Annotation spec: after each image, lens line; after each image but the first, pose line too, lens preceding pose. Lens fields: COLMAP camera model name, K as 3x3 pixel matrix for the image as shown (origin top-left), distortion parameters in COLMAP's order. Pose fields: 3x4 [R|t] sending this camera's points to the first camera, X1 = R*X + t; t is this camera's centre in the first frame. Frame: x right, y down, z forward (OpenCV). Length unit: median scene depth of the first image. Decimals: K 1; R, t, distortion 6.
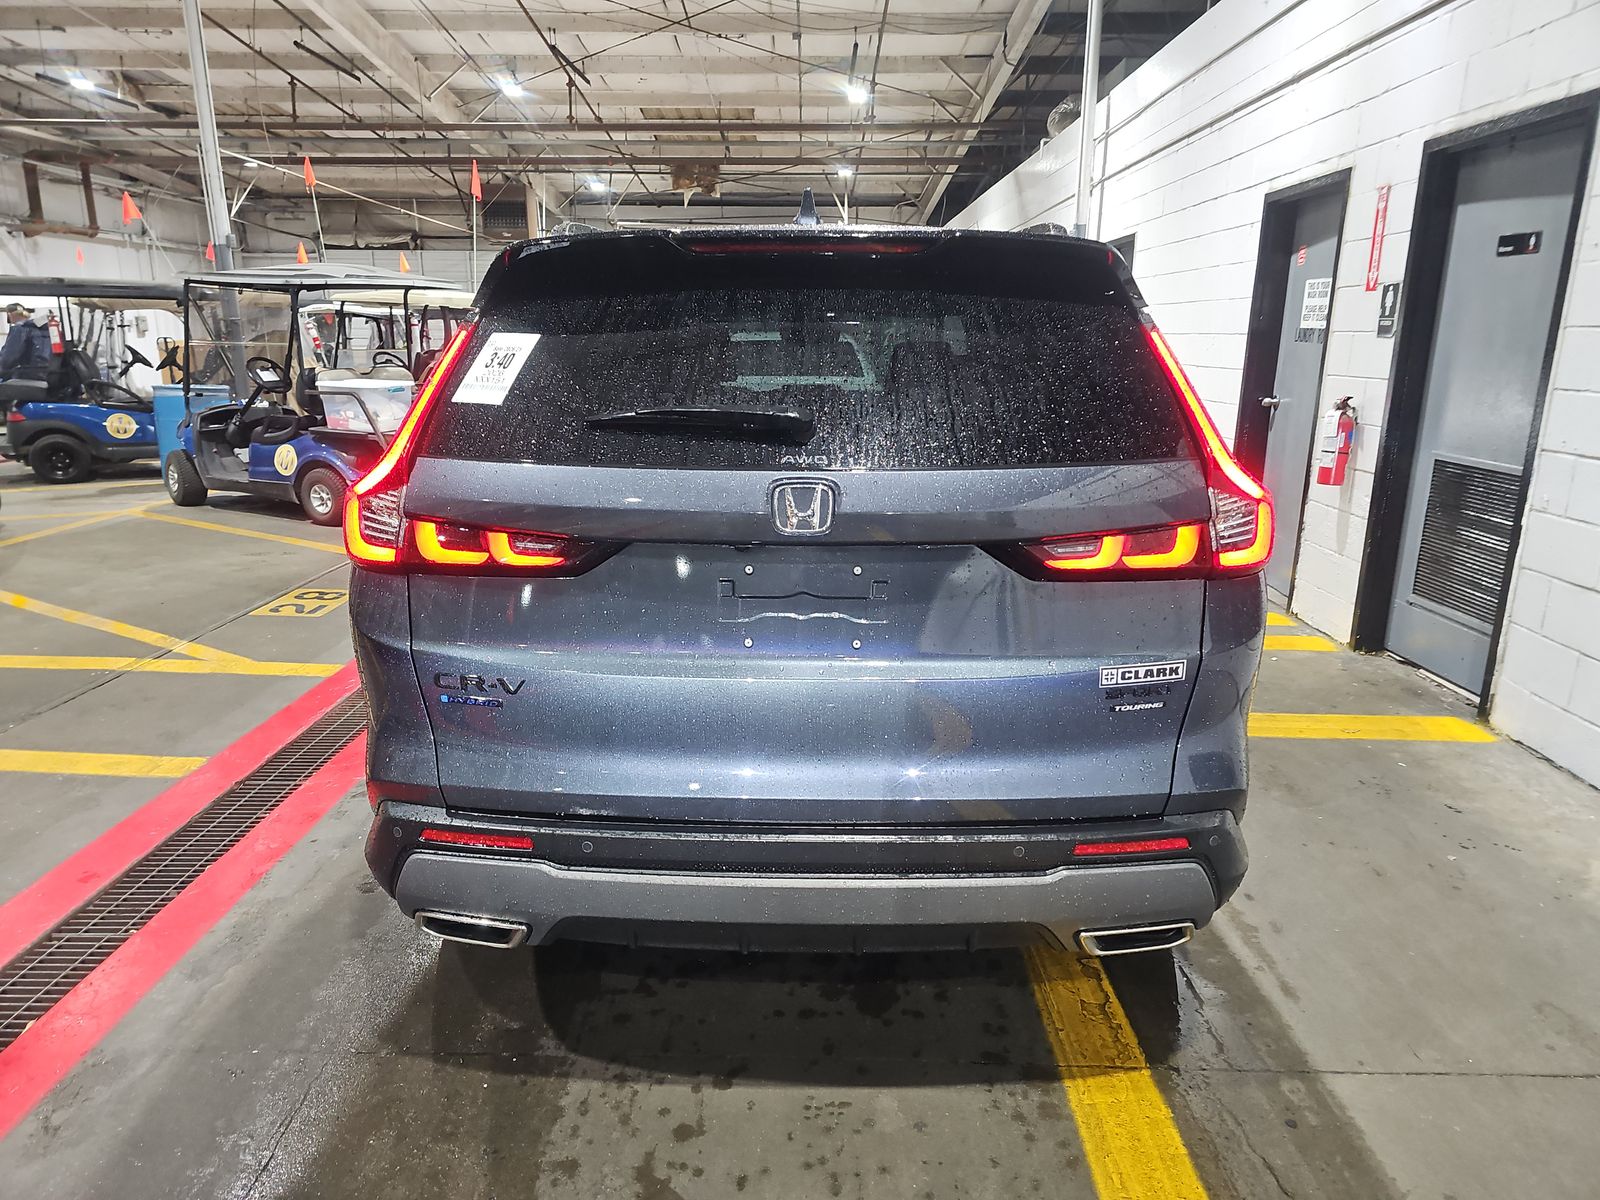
lens RADIAL K [[1055.5, 0, 799.8], [0, 1055.5, 626.8], [0, 0, 1]] dist [0.046740, -0.016244]
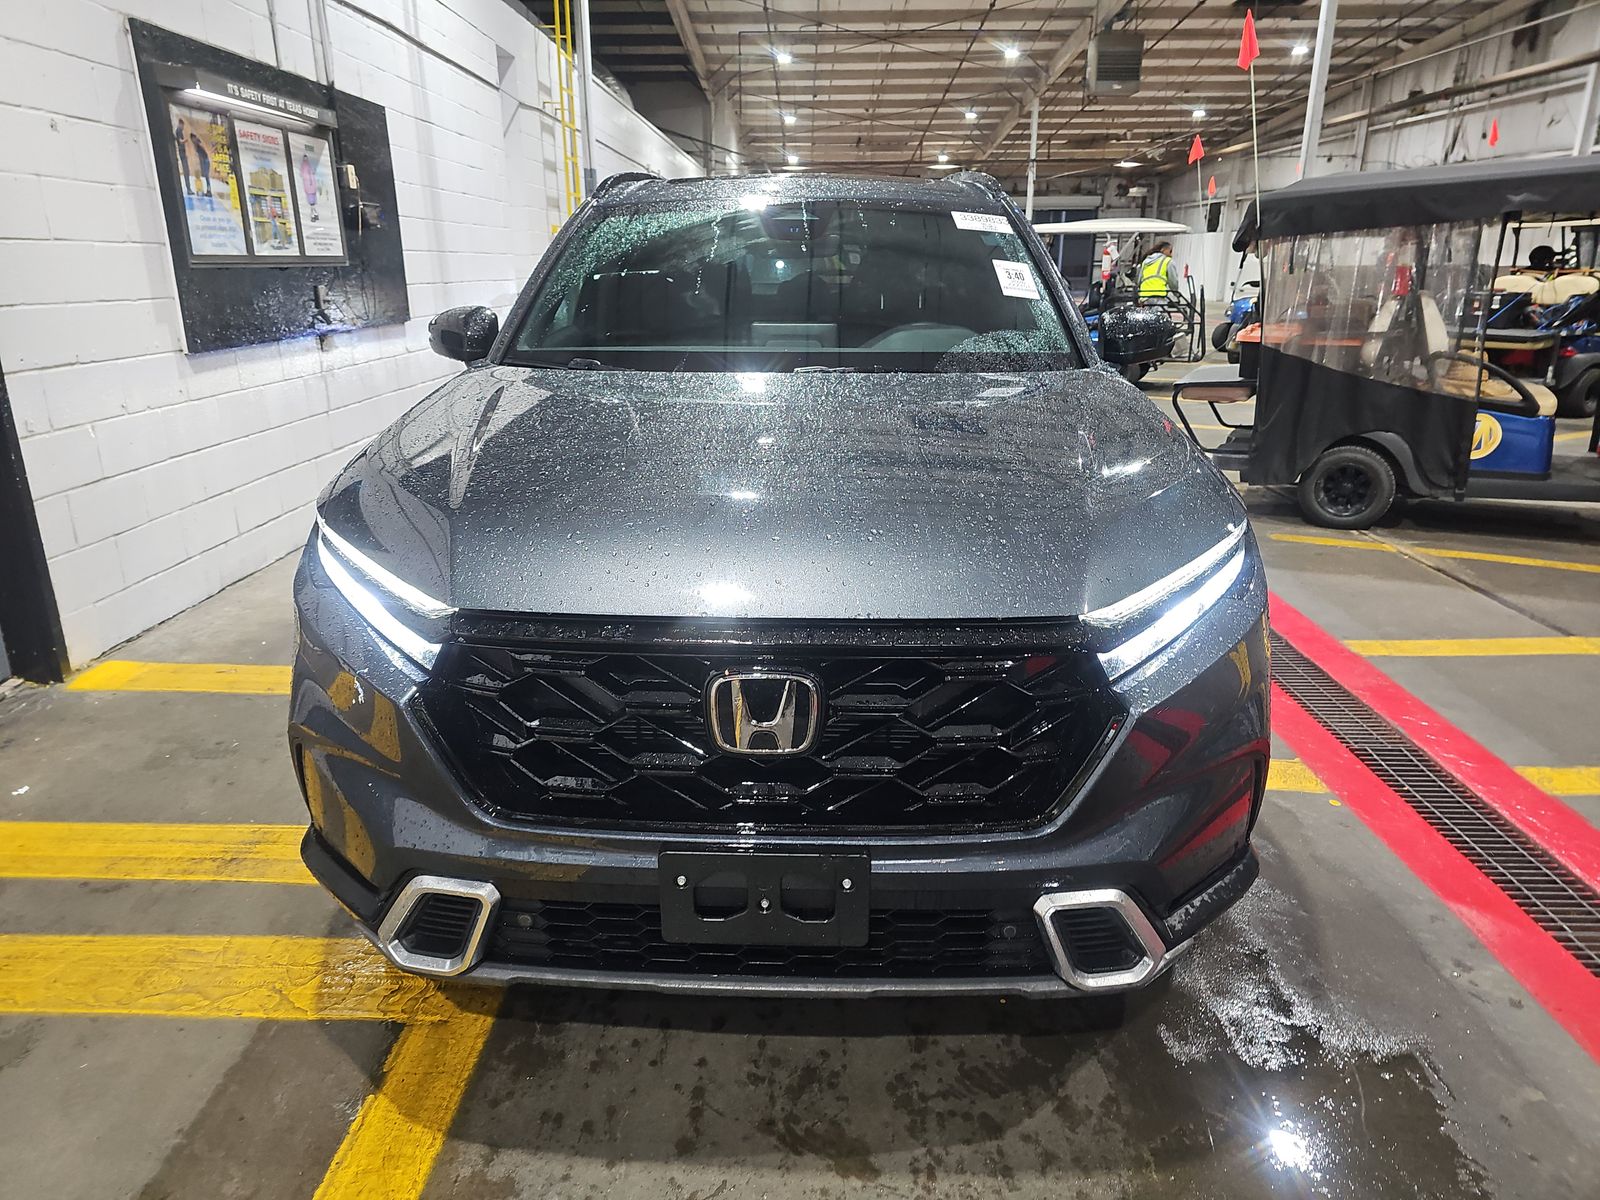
lens RADIAL K [[1062.8, 0, 800.0], [0, 1062.8, 600.0], [0, 0, 1]] dist [0.044381, -0.019422]
pose [[-0.999997, -0.002518, -0.000476, 0.002434], [-0.002361, 0.833270, 0.552861, -0.161312], [-0.000996, 0.552861, -0.833273, 0.585419]]
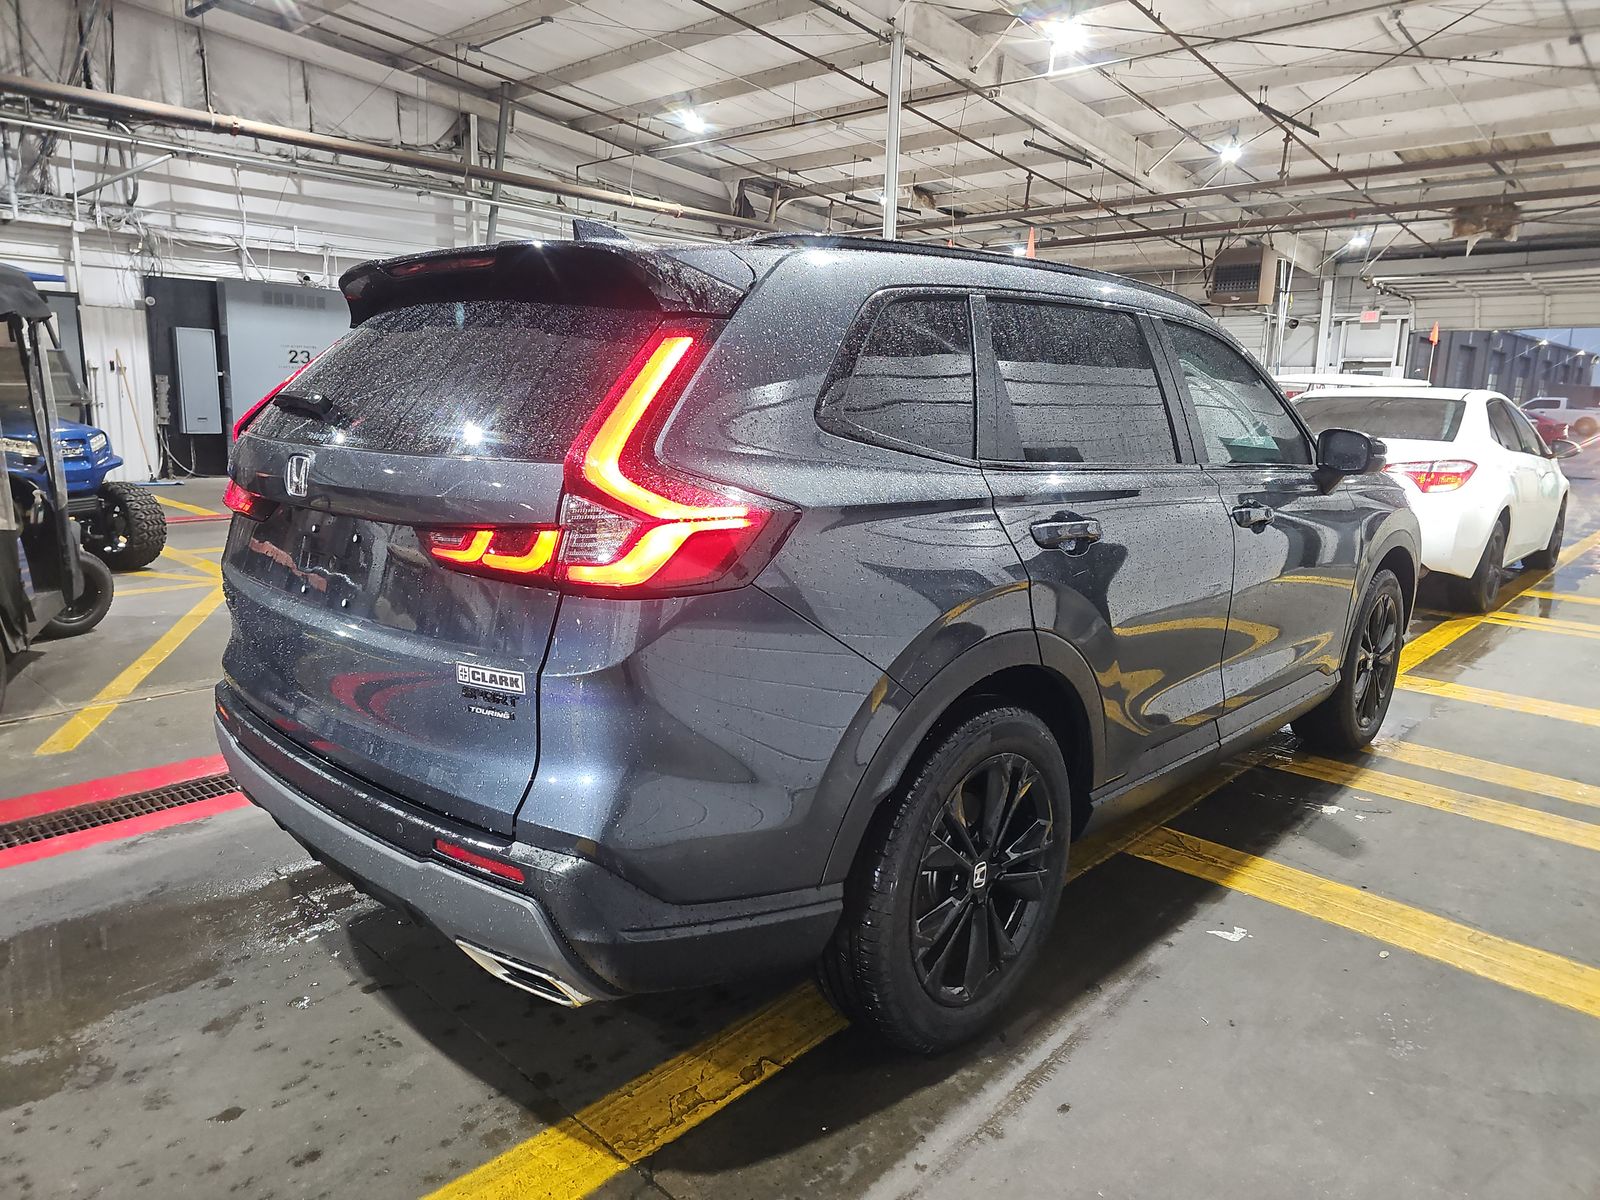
lens RADIAL K [[1062.8, 0, 800.0], [0, 1062.8, 600.0], [0, 0, 1]] dist [0.044381, -0.019422]
pose [[0.737964, 0.146093, -0.658837, 0.170788], [-0.203016, 0.979121, -0.010284, -0.010648], [0.643579, 0.141344, 0.752215, 0.065729]]
